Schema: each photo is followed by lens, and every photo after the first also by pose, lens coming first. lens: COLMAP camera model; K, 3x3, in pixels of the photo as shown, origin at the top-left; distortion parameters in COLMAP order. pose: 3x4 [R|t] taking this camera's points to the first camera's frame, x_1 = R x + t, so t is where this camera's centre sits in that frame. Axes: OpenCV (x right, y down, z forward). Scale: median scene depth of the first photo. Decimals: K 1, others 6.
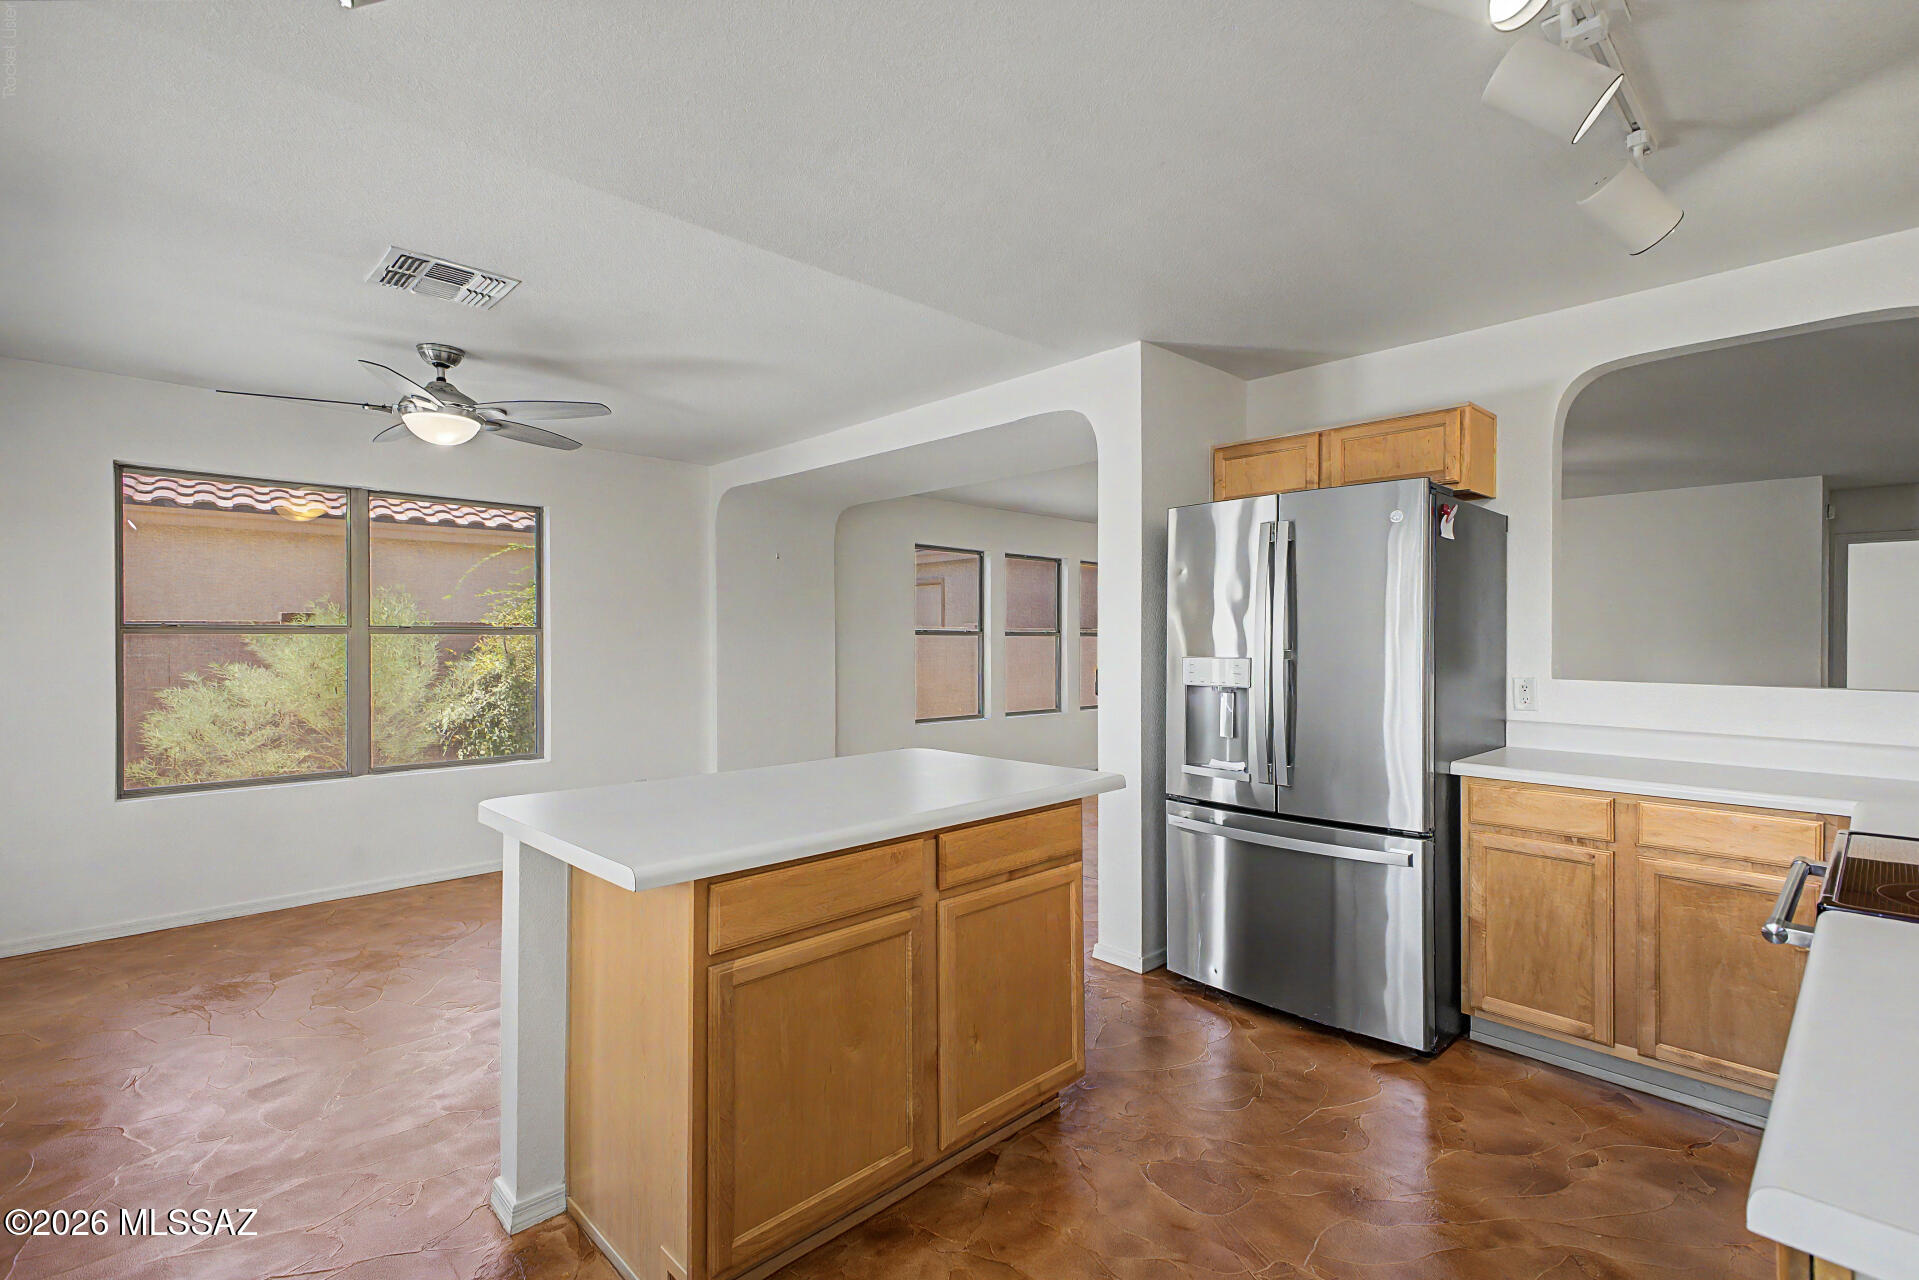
lens RADIAL K [[875.9, 0, 959.5], [0, 875.9, 640.0], [0, 0, 1]] dist [0.003499, -0.000183]
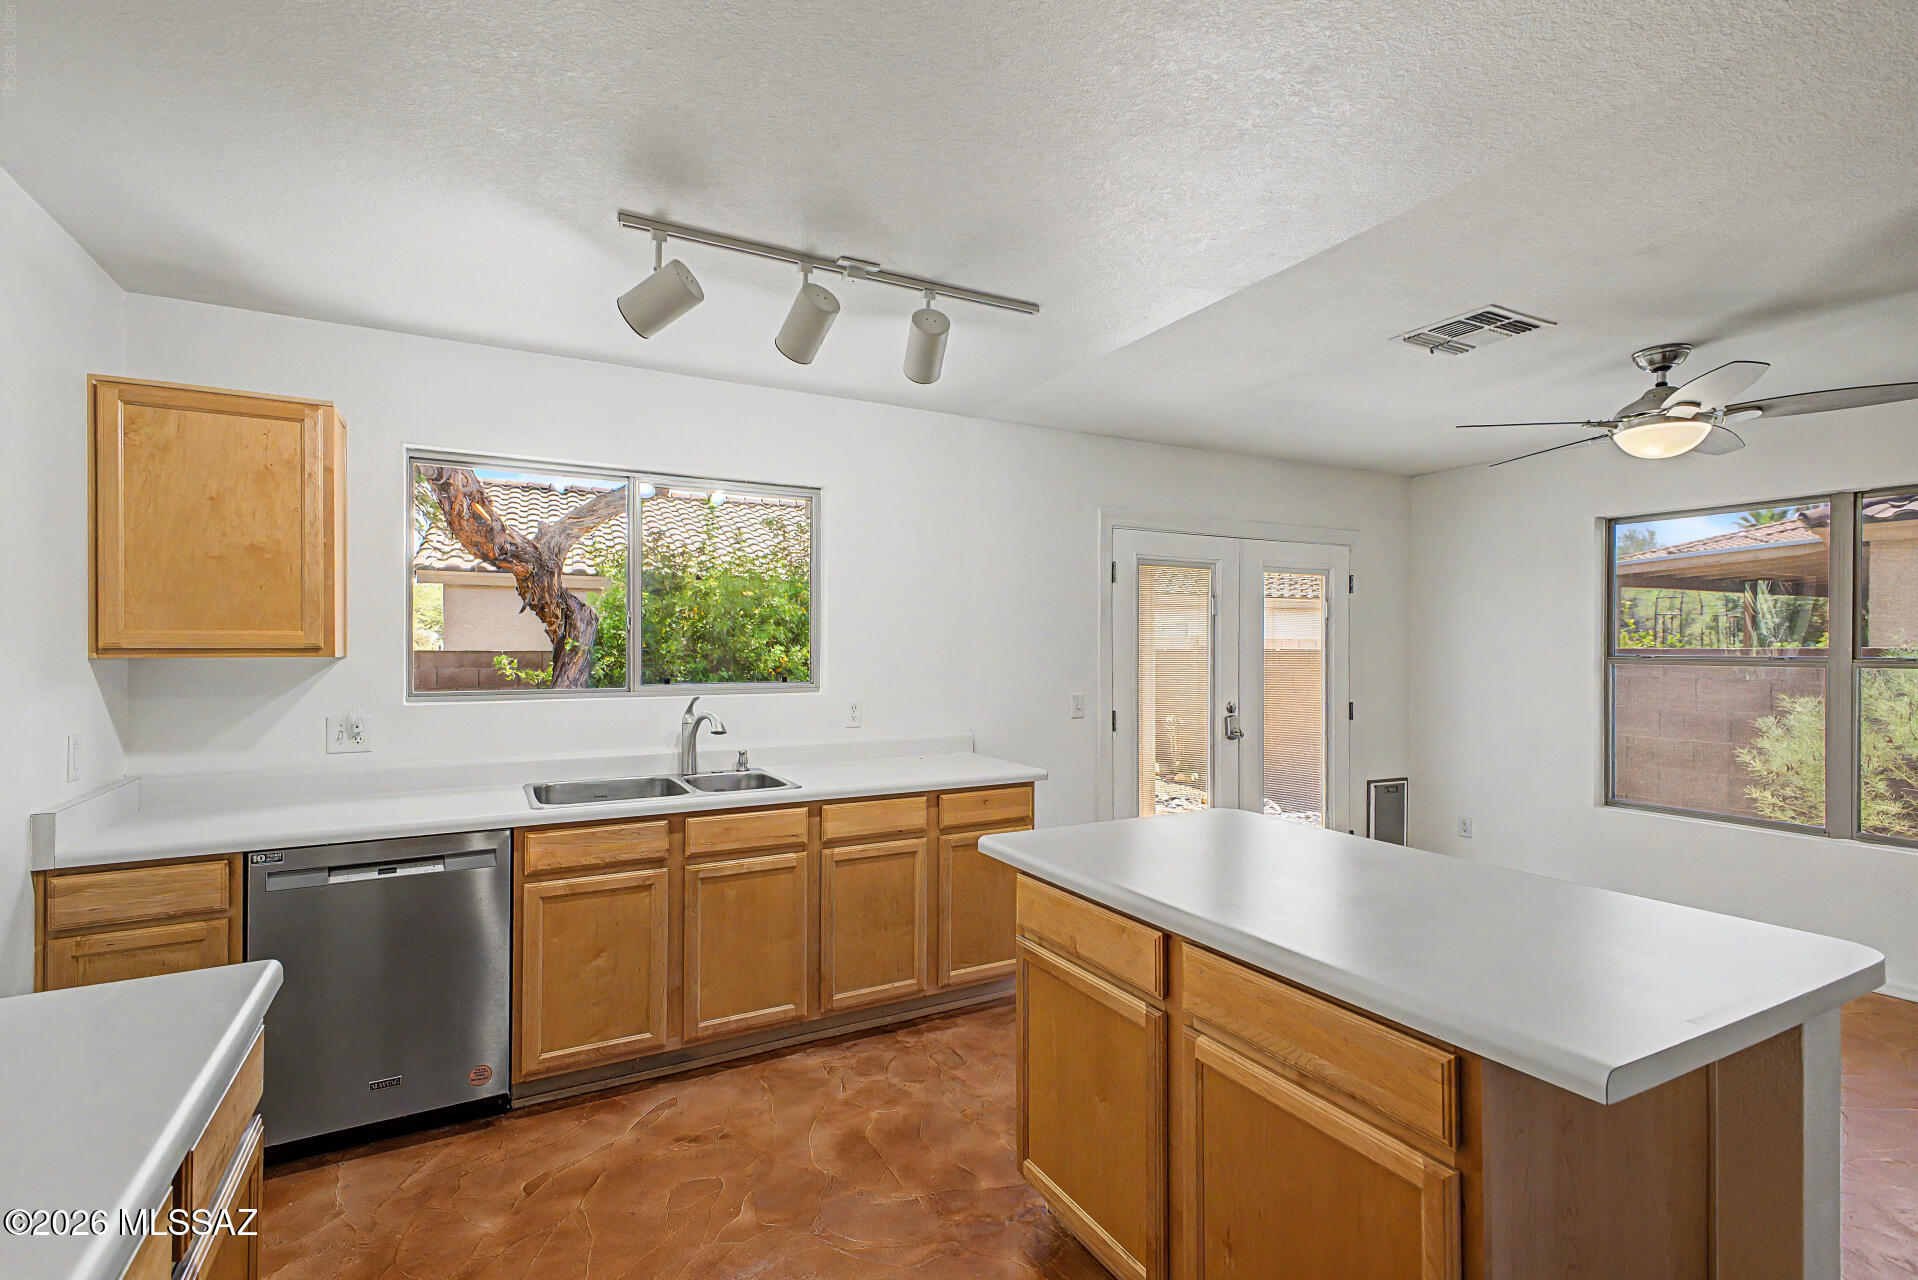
lens RADIAL K [[875.4, 0, 959.0], [0, 875.4, 640.0], [0, 0, 1]] dist [0.003499, -0.000183]
pose [[-0.286030, -0.008261, -0.958185, 0.455195], [-0.004439, 0.999964, -0.007296, -0.029306], [0.958210, 0.002166, -0.286056, 0.569087]]
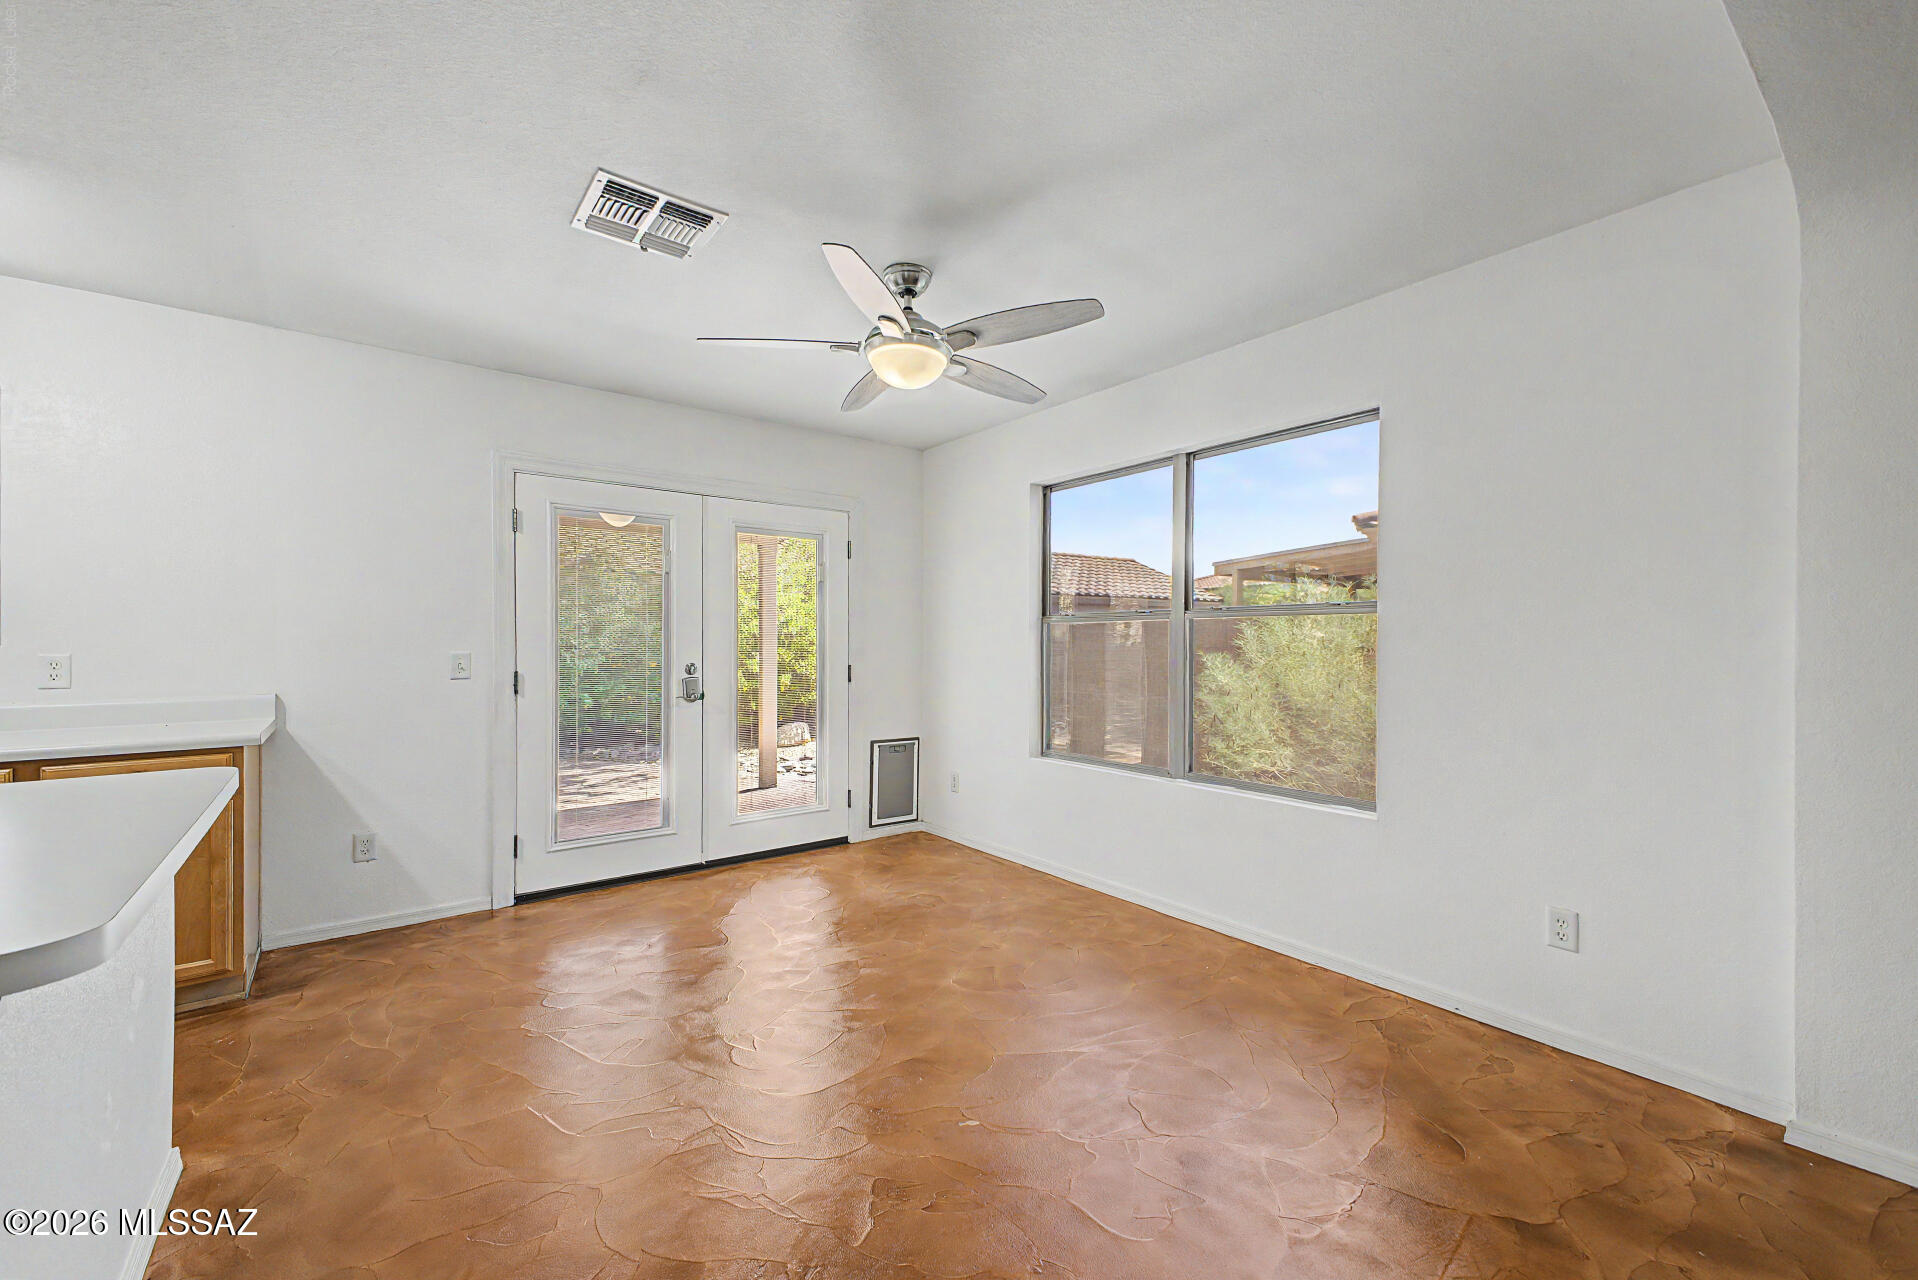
lens RADIAL K [[762.5, 0, 955.3], [0, 762.5, 645.9], [0, 0, 1]] dist [0.019841, -0.000151]
pose [[-0.105730, 0.005440, -0.994380, 0.137540], [-0.001715, 0.999983, 0.005653, 0.022423], [0.994393, 0.002303, -0.105719, 1.115388]]
